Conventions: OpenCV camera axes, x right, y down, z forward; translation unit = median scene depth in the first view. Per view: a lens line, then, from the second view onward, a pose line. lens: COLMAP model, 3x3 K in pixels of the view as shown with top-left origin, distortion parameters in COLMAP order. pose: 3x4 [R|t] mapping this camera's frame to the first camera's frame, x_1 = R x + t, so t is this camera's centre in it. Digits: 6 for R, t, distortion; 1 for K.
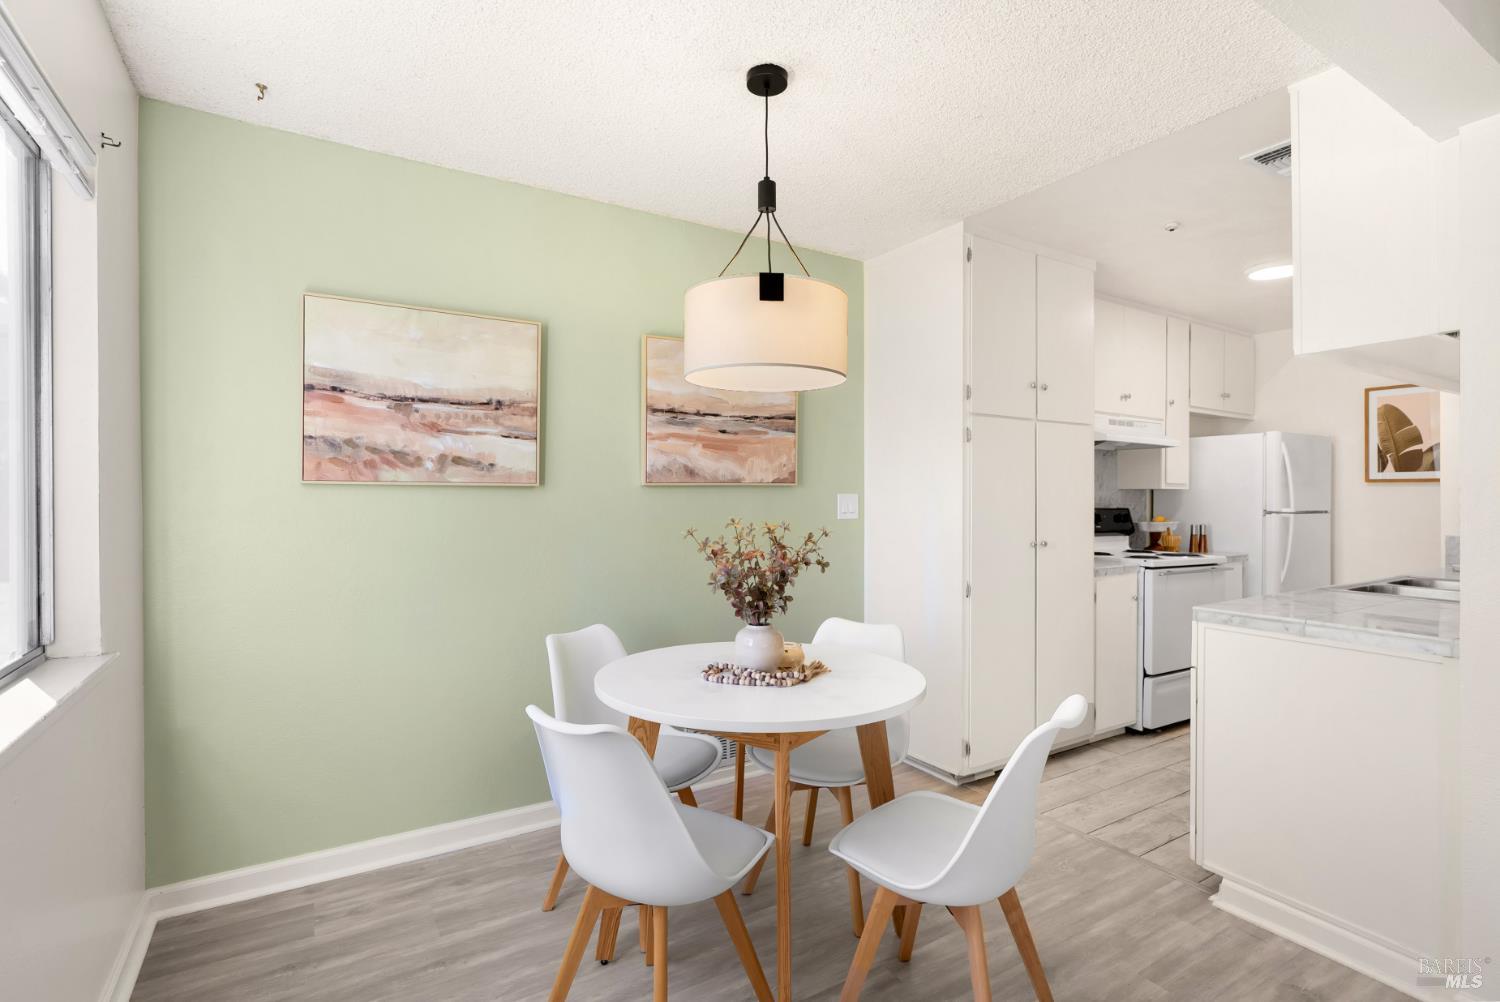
lens RADIAL K [[709.4, 0, 750.9], [0, 709.4, 499.5], [0, 0, 1]] dist [-0.012199, 0.005522]
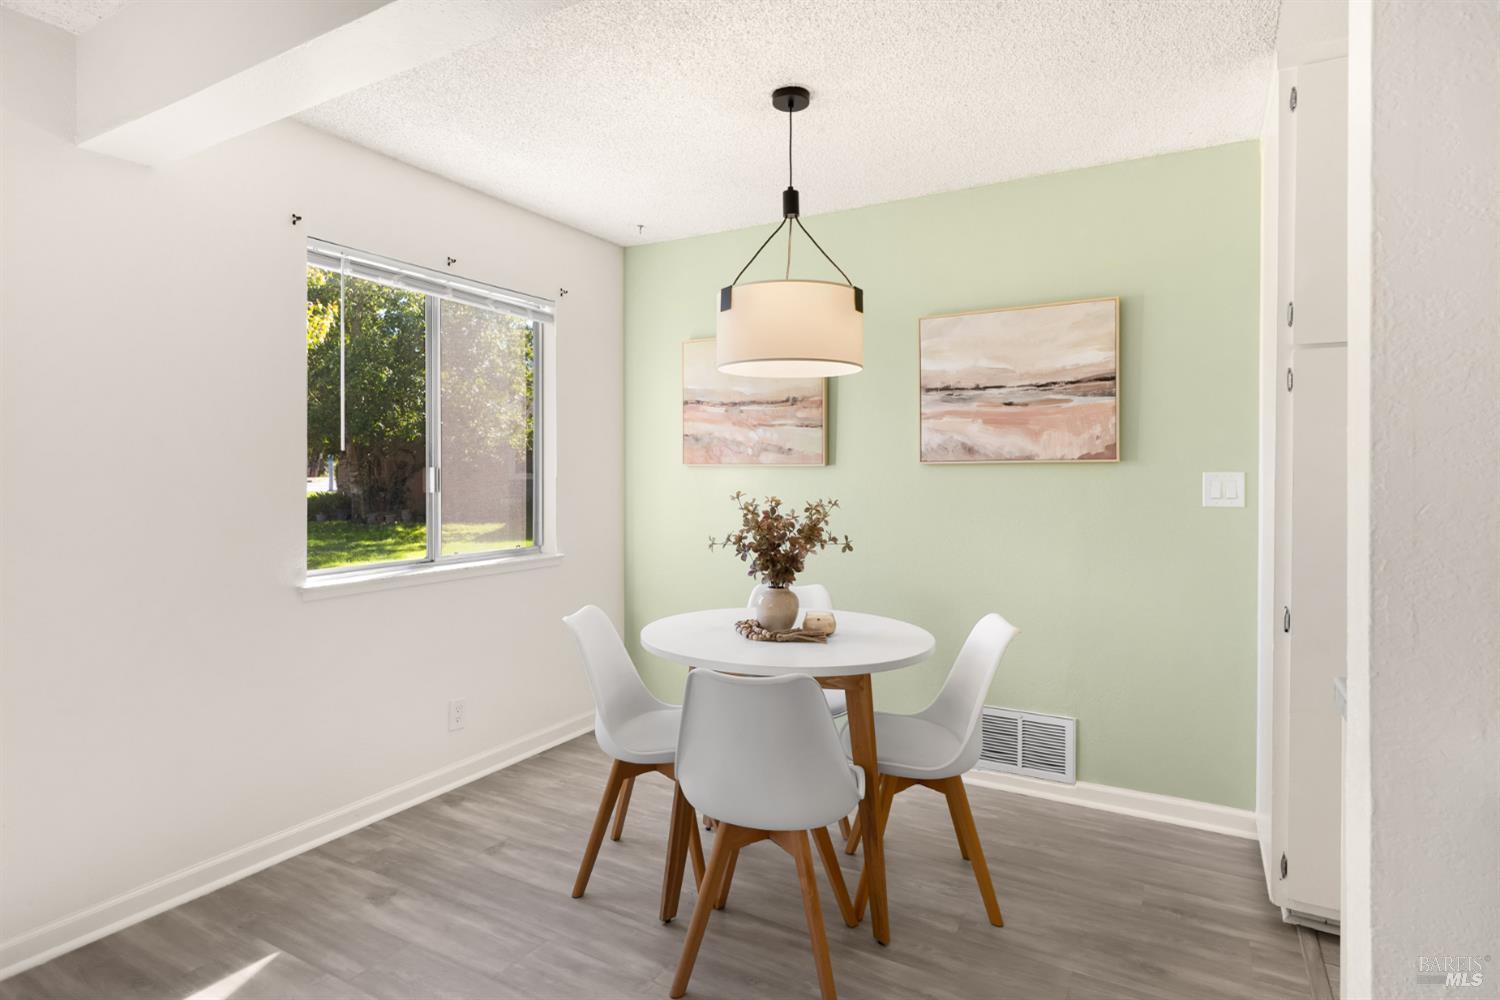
lens RADIAL K [[795.4, 0, 752.9], [0, 795.4, 480.4], [0, 0, 1]] dist [-0.016921, 0.004289]
pose [[0.474038, 0.007557, -0.880472, 0.696766], [-0.006959, 0.999964, 0.004836, -0.000469], [0.880477, 0.003835, 0.474074, 0.228569]]
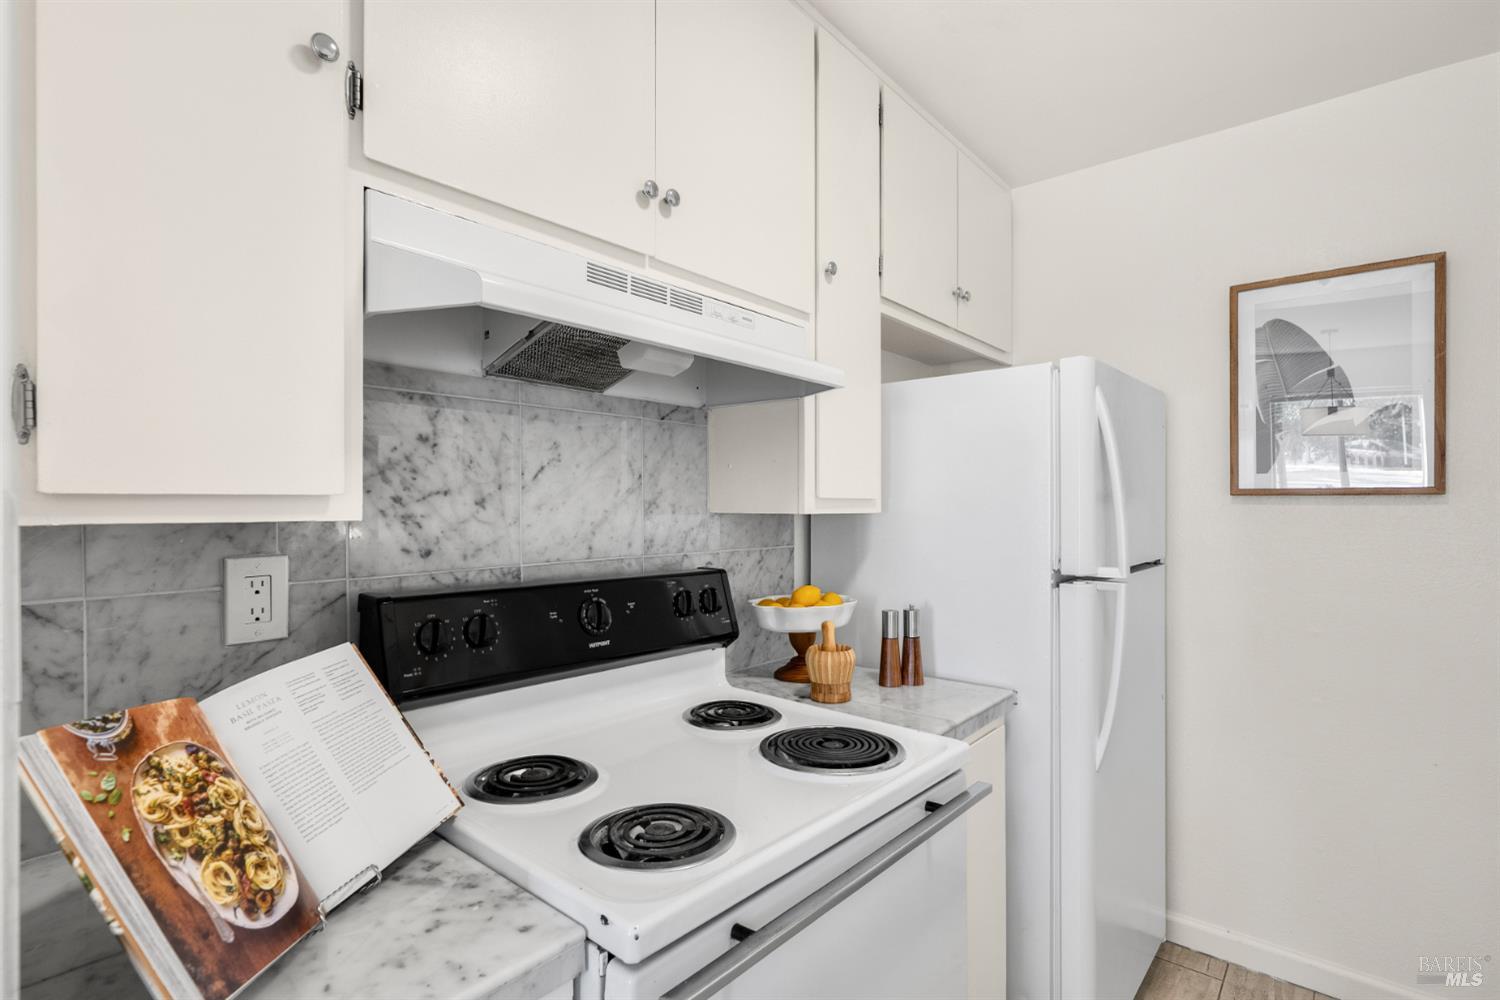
lens RADIAL K [[709.4, 0, 750.5], [0, 709.4, 510.0], [0, 0, 1]] dist [-0.012199, 0.005522]
pose [[0.952657, -0.006631, 0.303974, 0.648203], [0.006190, 0.999978, 0.002417, -0.026589], [-0.303983, -0.000421, 0.952677, 0.974475]]
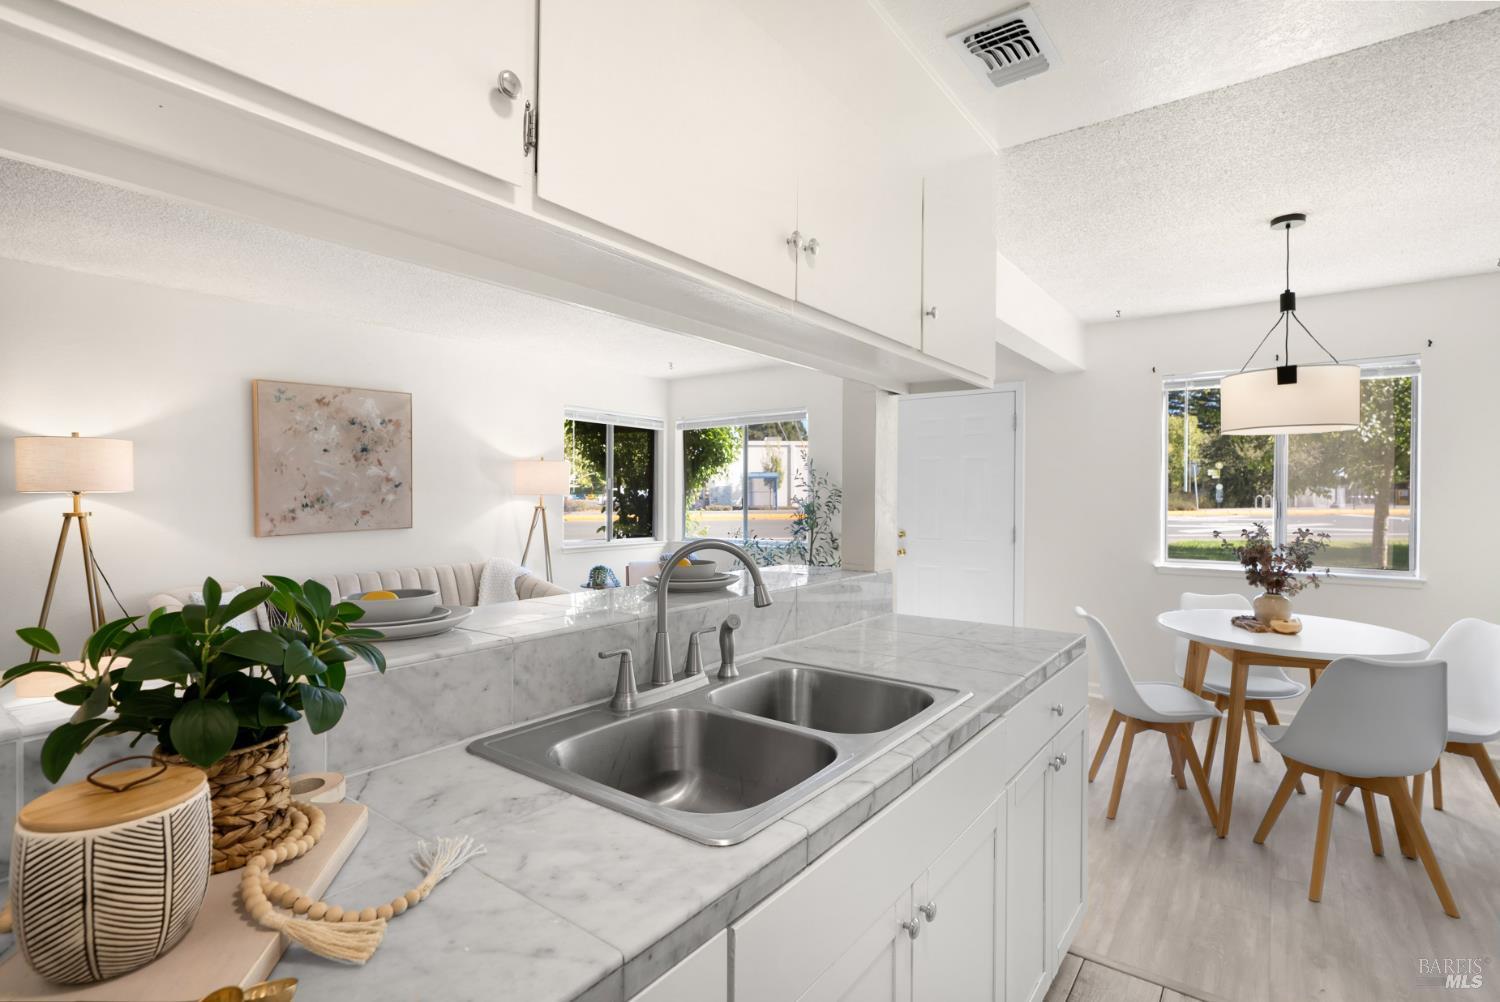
lens RADIAL K [[709.4, 0, 747.2], [0, 709.4, 499.3], [0, 0, 1]] dist [-0.012199, 0.005522]
pose [[-0.930851, 0.003158, -0.365384, 1.019430], [-0.001534, 0.999920, 0.012550, -0.023724], [0.365395, 0.012242, -0.930772, 1.246405]]
